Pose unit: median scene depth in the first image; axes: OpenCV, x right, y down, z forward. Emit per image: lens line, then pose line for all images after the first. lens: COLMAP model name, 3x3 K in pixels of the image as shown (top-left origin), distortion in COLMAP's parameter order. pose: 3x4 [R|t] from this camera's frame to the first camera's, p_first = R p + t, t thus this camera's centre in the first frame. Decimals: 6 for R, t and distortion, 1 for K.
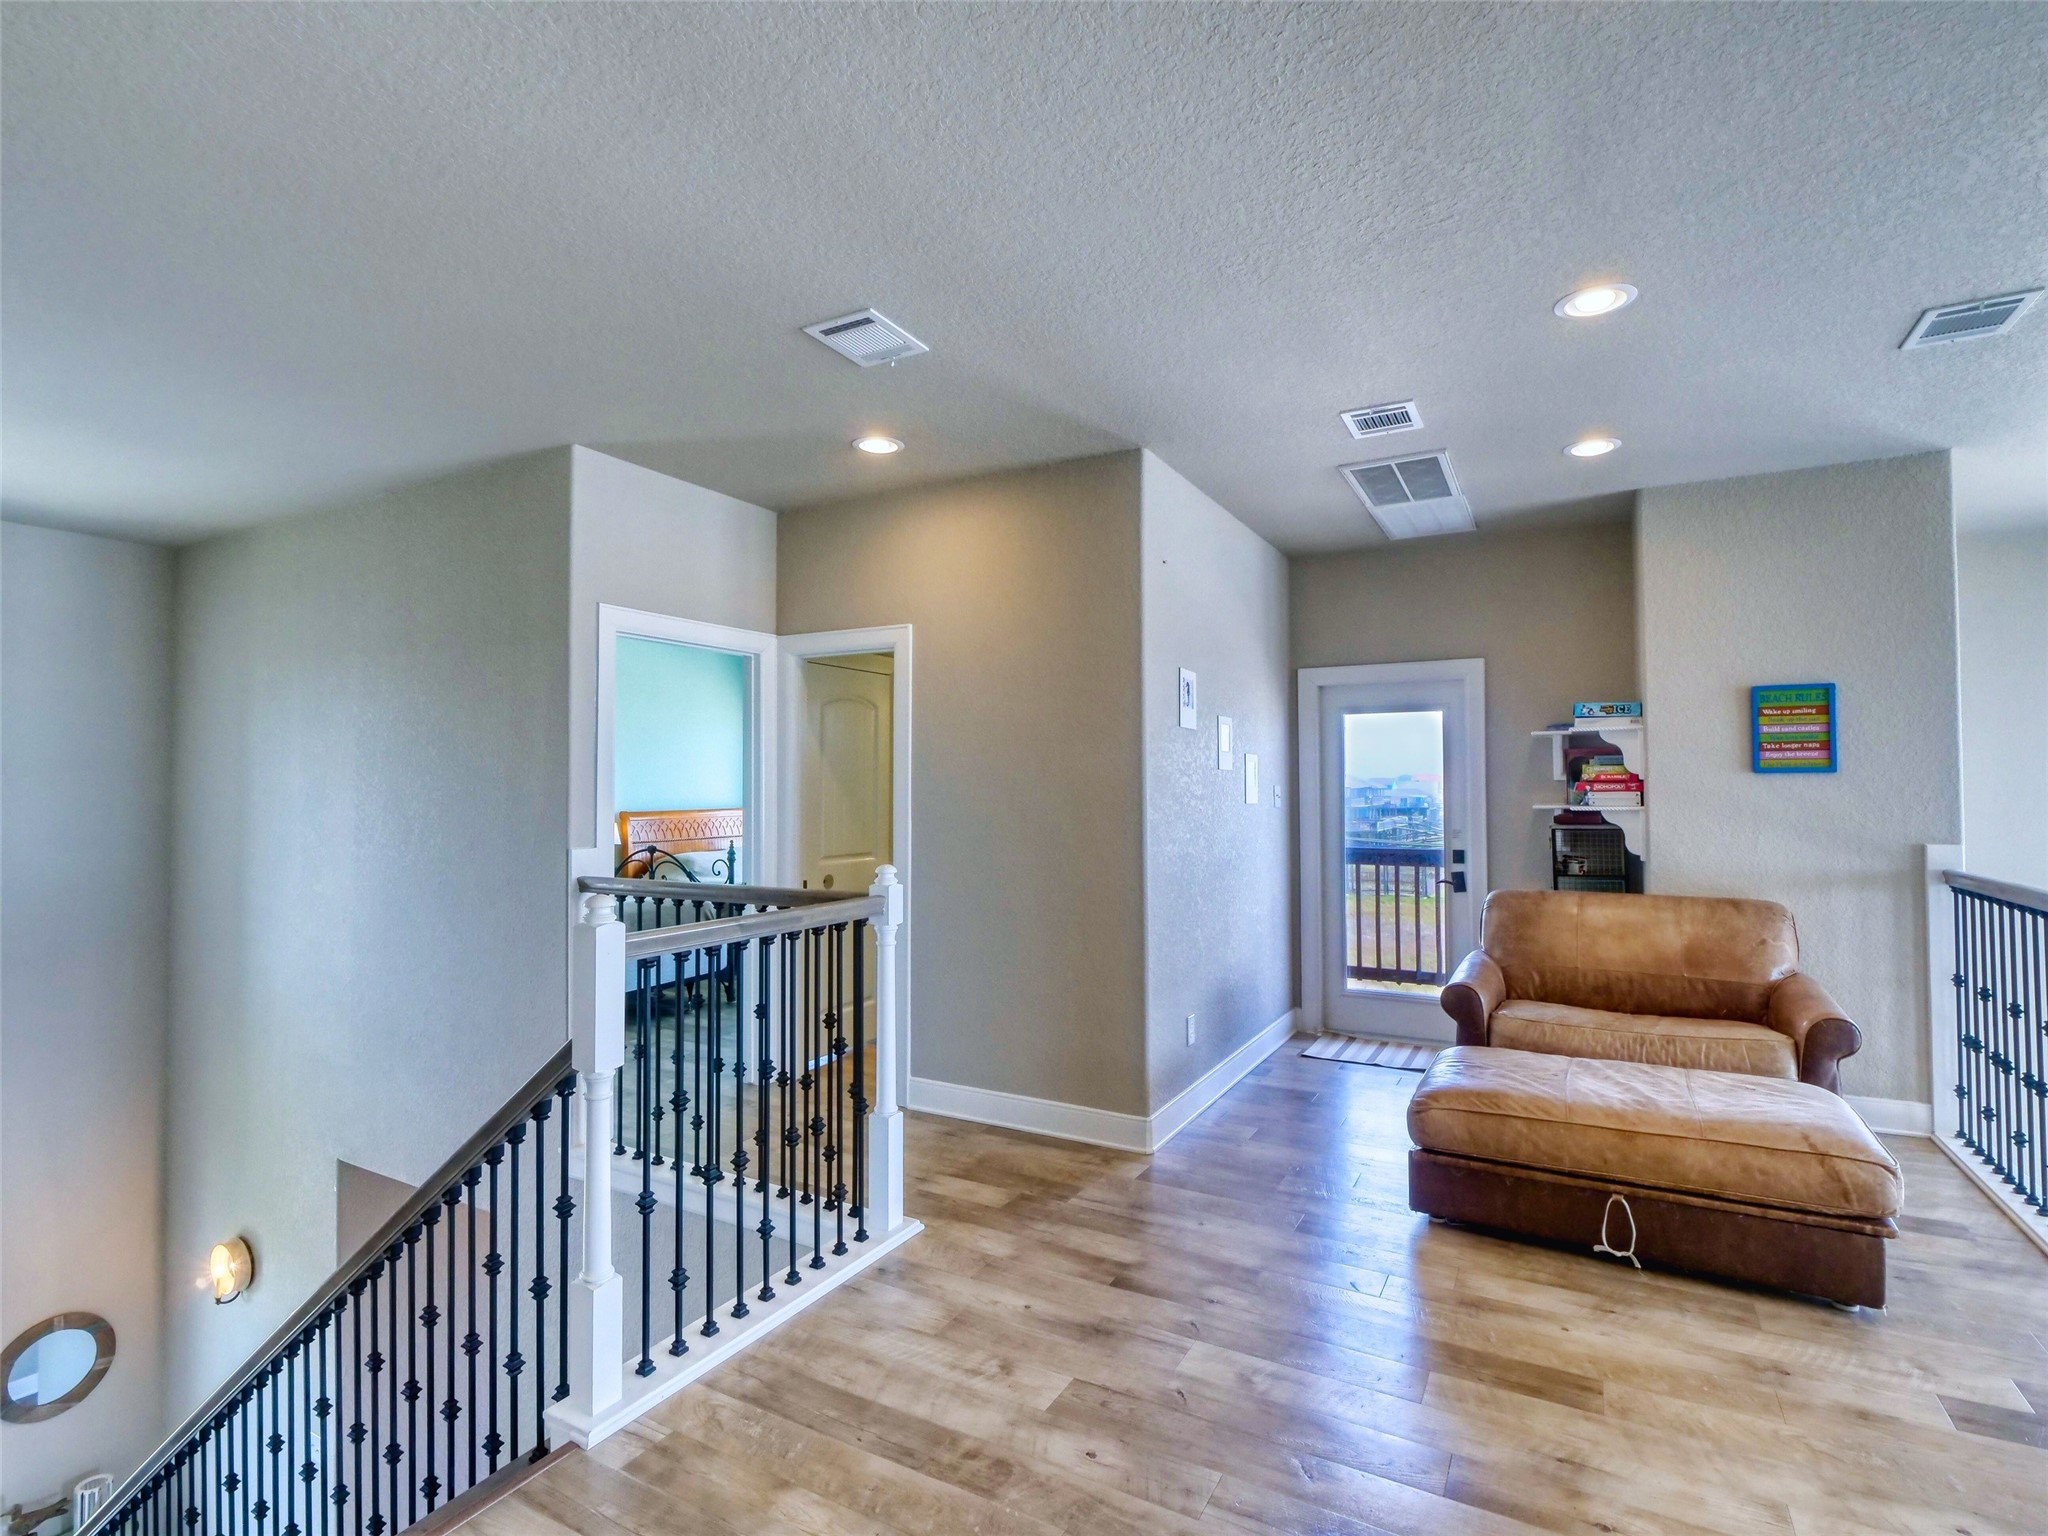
lens RADIAL K [[1029.3, 0, 1021.9], [0, 1029.3, 753.6], [0, 0, 1]] dist [-0.005513, -0.001461]
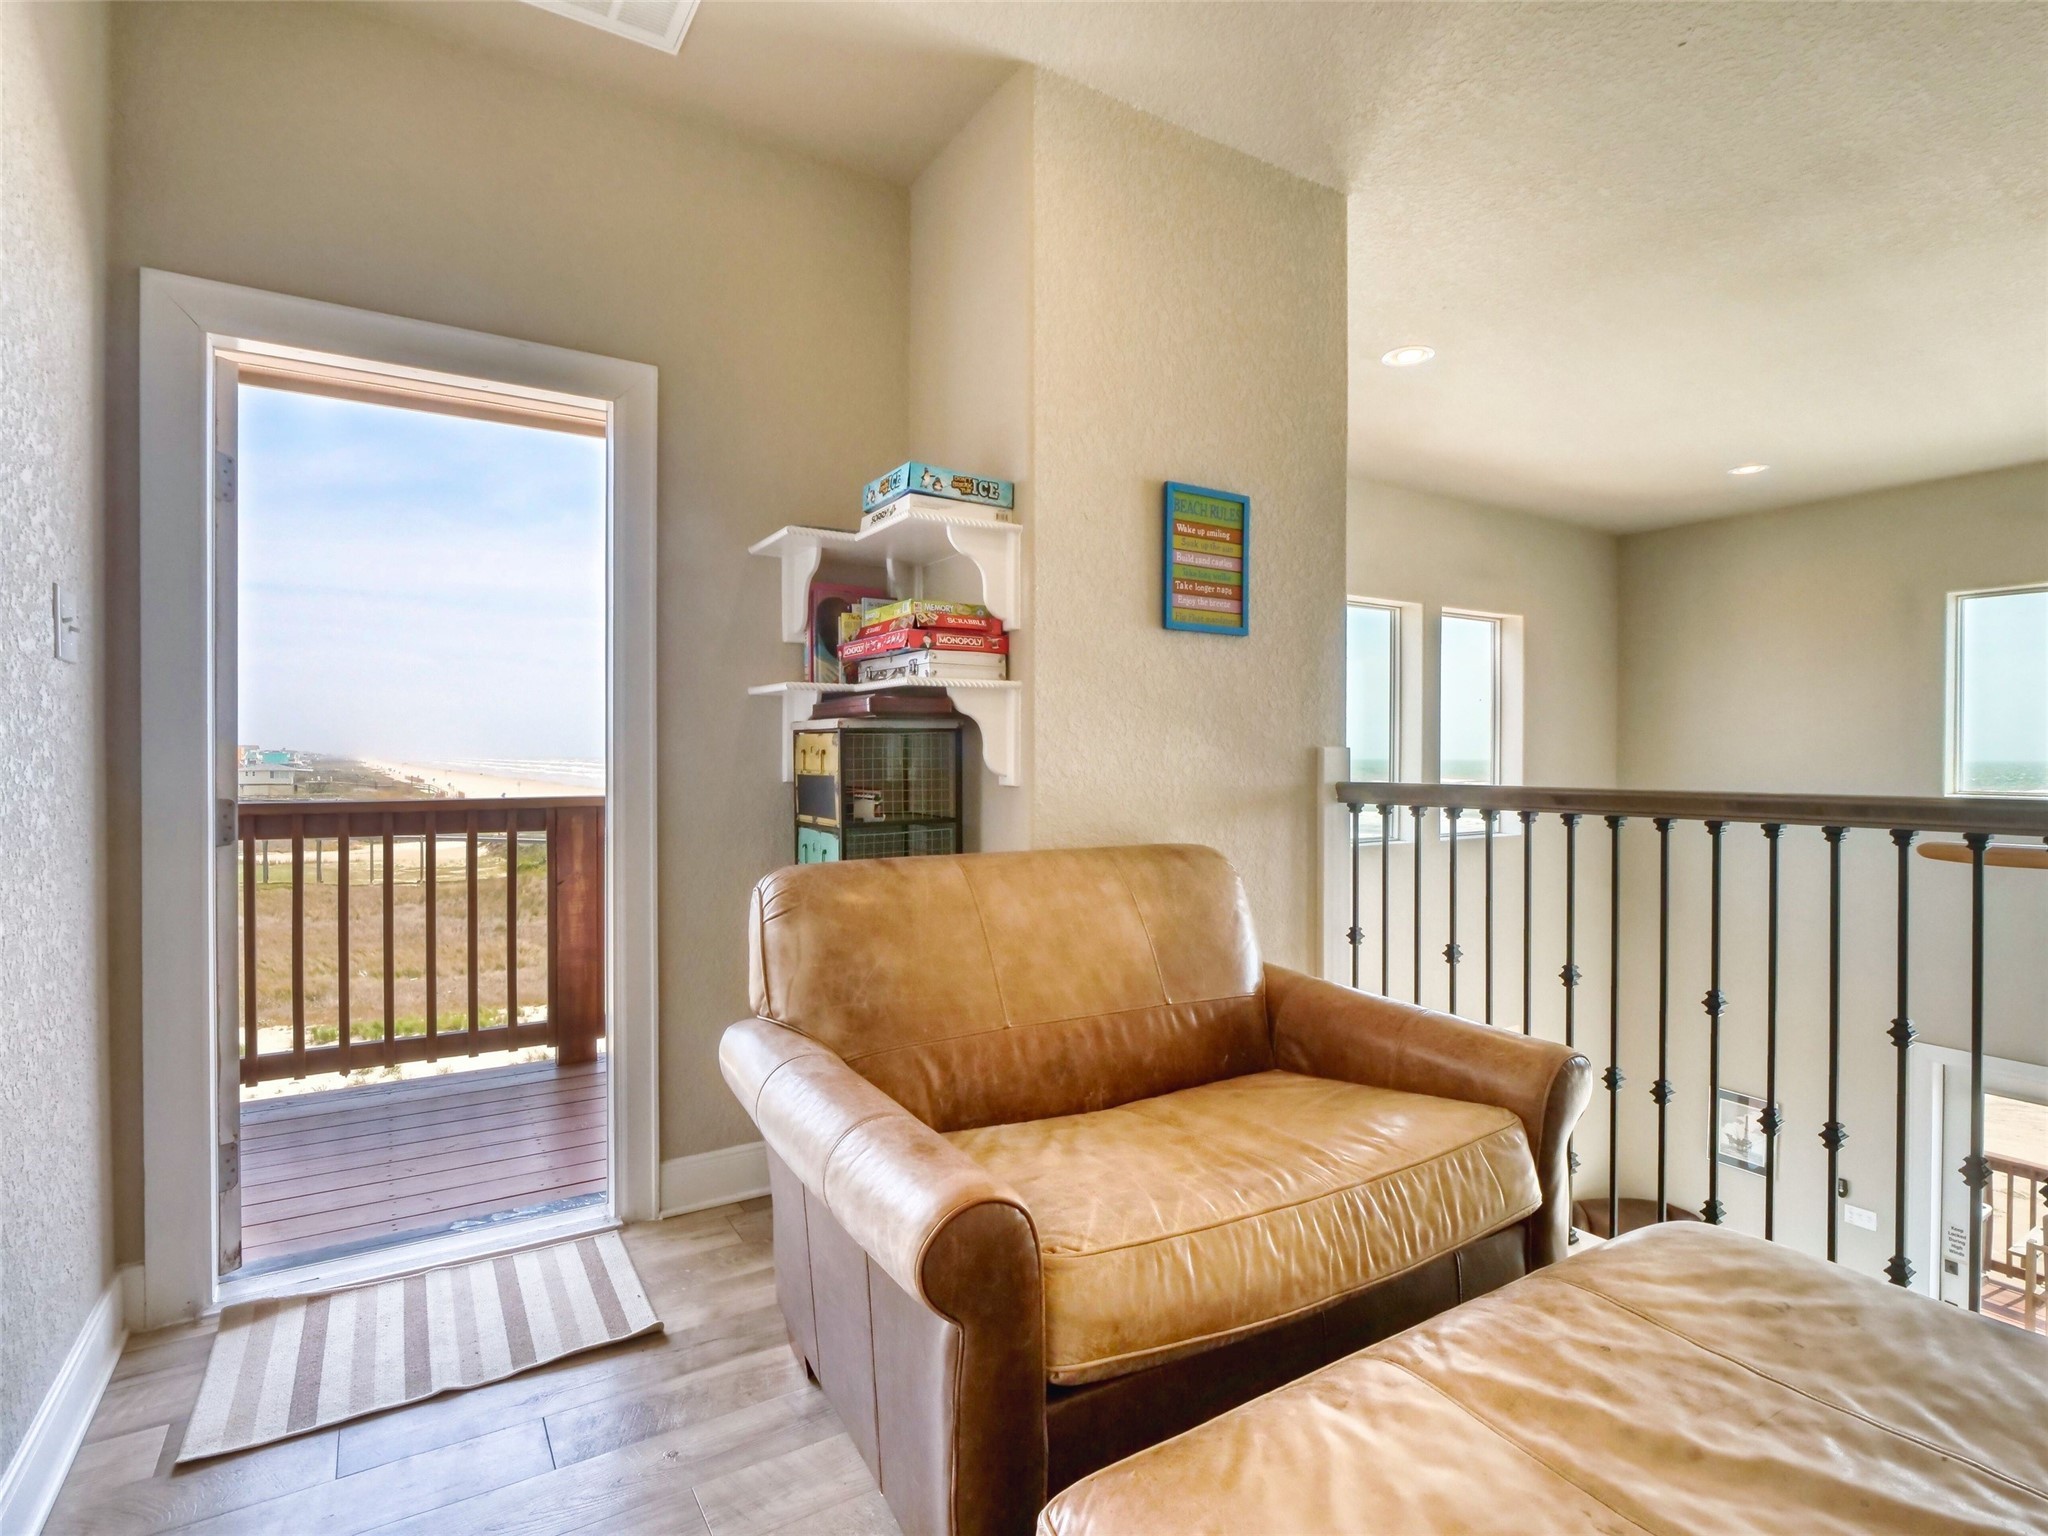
lens RADIAL K [[1029.3, 0, 1036.5], [0, 1029.3, 755.8], [0, 0, 1]] dist [-0.005513, -0.001461]
pose [[0.474725, 0.010160, 0.880076, 0.164346], [-0.030199, 0.999533, 0.004751, 0.091661], [-0.879616, -0.028833, 0.474810, 0.791182]]
